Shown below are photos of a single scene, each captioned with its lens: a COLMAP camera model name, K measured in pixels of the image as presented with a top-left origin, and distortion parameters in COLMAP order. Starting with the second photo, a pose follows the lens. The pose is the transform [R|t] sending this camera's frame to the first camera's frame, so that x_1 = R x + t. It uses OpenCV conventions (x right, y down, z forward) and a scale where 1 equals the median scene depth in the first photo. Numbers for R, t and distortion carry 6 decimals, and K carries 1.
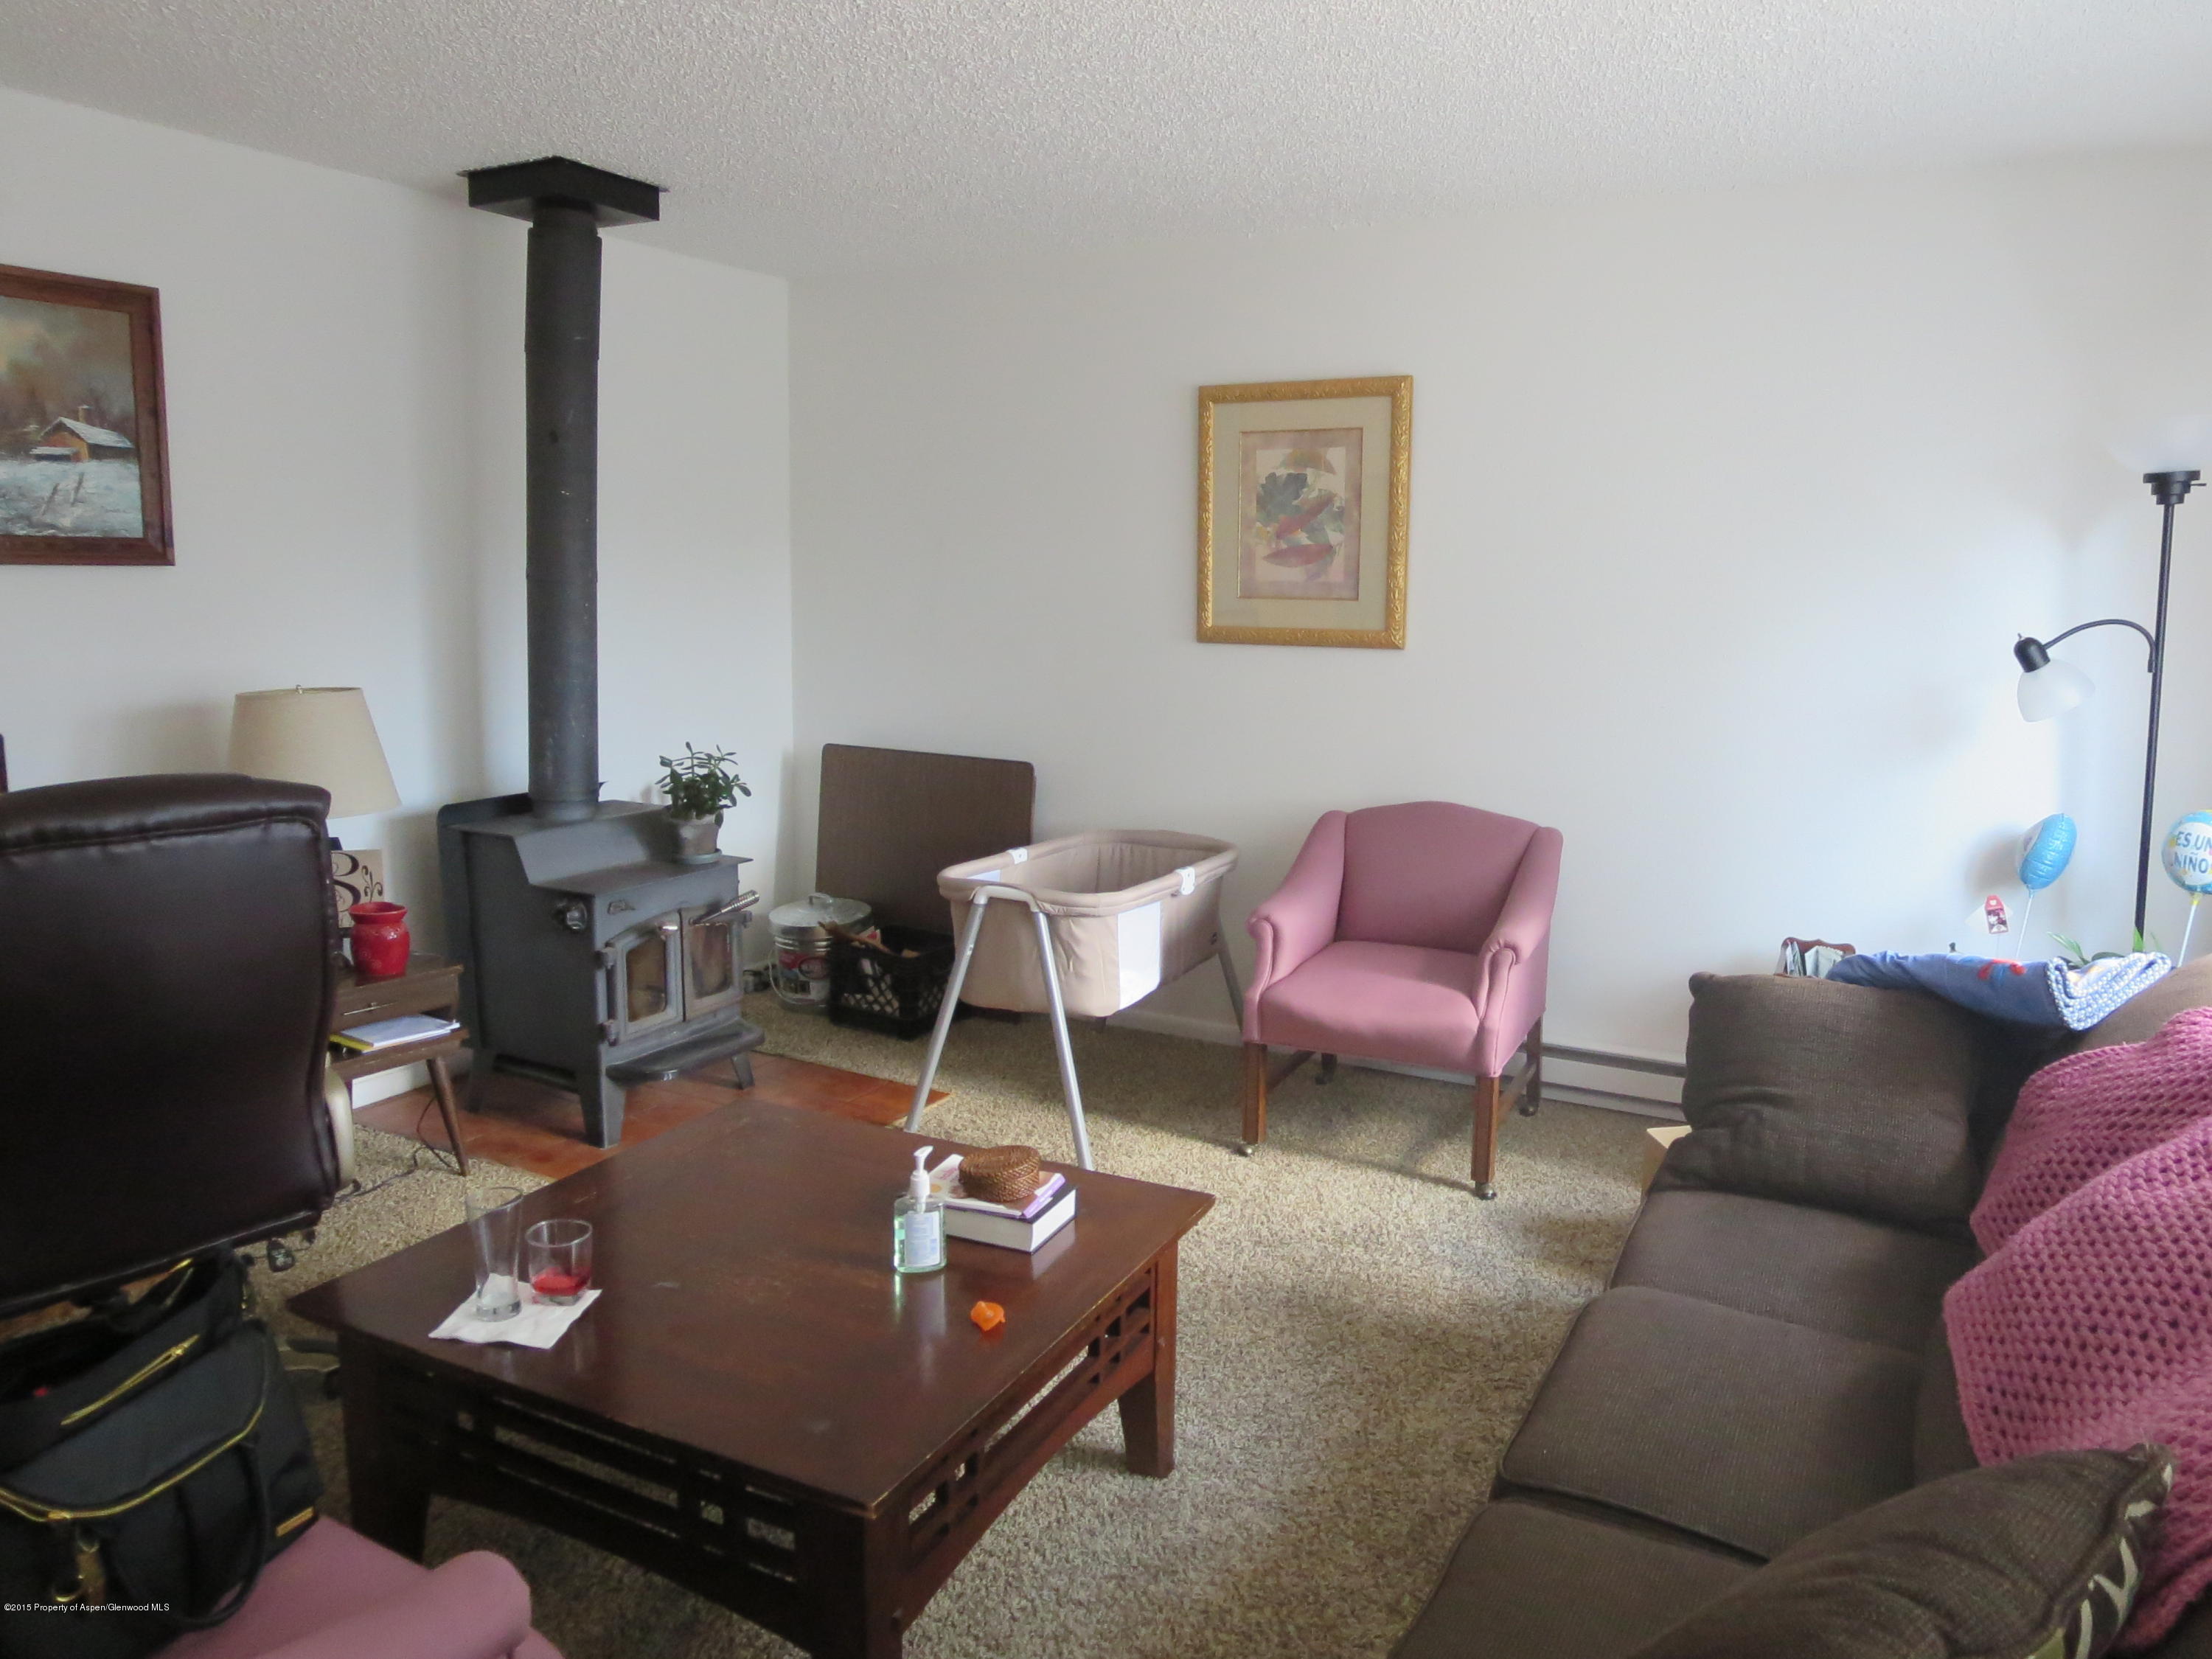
lens RADIAL K [[1543.6, 0, 1104.8], [0, 1543.6, 823.2], [0, 0, 1]] dist [-0.043095, 0.013830]
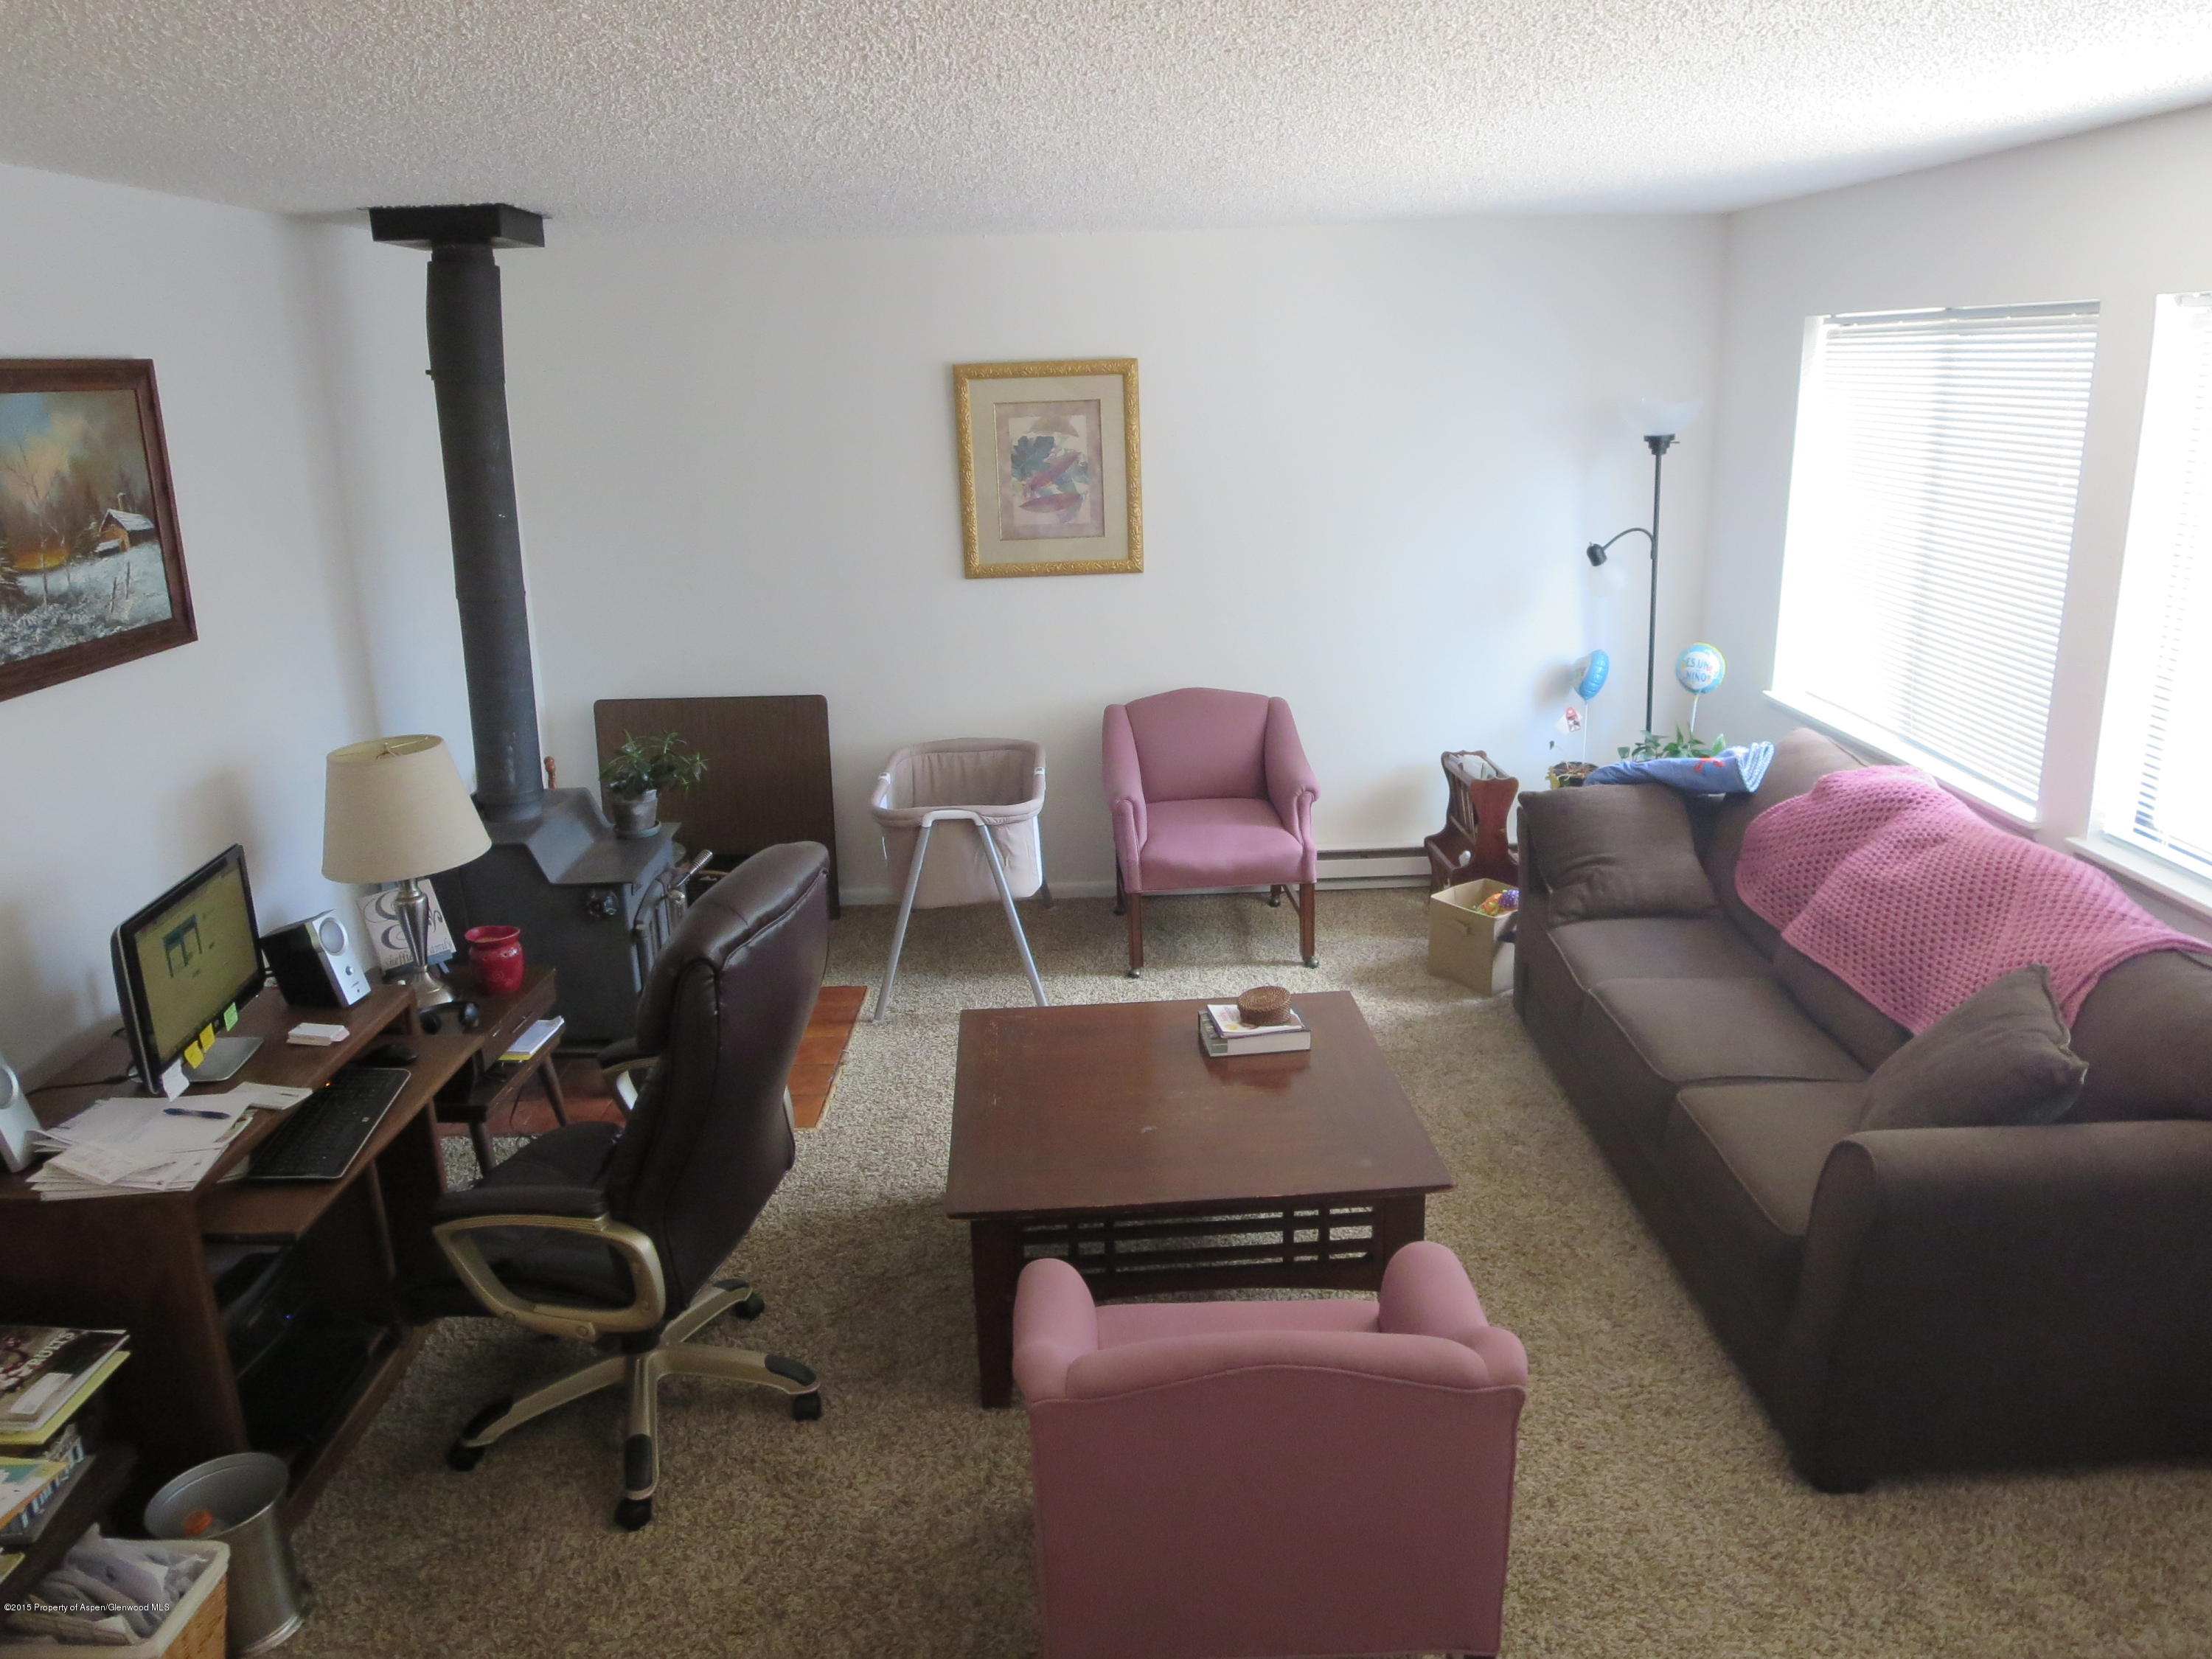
lens RADIAL K [[1543.6, 0, 1111.6], [0, 1543.6, 818.0], [0, 0, 1]] dist [-0.043095, 0.013830]
pose [[0.864615, -0.178278, 0.469741, -0.526246], [0.121713, 0.981403, 0.148439, -0.118400], [-0.487469, -0.071169, 0.870235, -0.136521]]
